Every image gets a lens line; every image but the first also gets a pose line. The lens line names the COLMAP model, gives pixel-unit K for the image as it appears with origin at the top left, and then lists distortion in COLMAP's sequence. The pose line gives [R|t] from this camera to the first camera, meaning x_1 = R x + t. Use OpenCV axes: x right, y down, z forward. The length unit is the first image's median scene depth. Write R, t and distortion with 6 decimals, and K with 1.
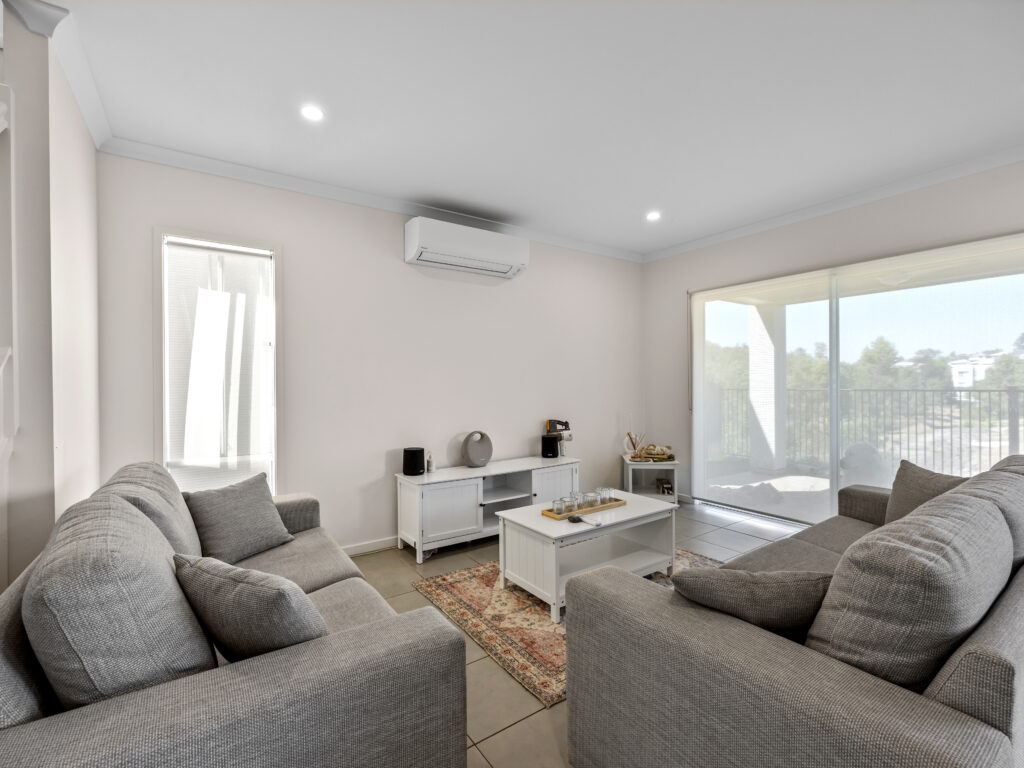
lens RADIAL K [[464.6, 0, 511.2], [0, 464.6, 384.0], [0, 0, 1]] dist [0.001505, 0.000127]
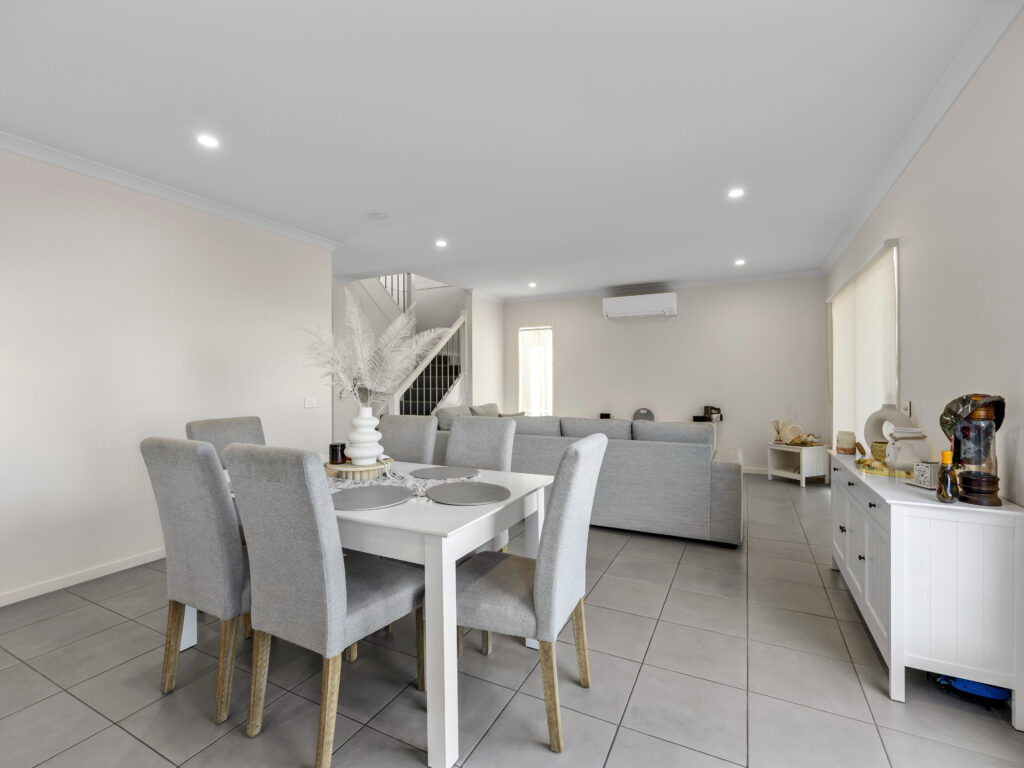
lens RADIAL K [[464.6, 0, 511.0], [0, 464.6, 382.5], [0, 0, 1]] dist [0.001505, 0.000127]
pose [[0.473898, 0.006145, -0.880558, 1.344360], [0.002807, 0.999960, 0.008489, -0.013469], [0.880575, -0.006495, 0.473862, -0.295002]]
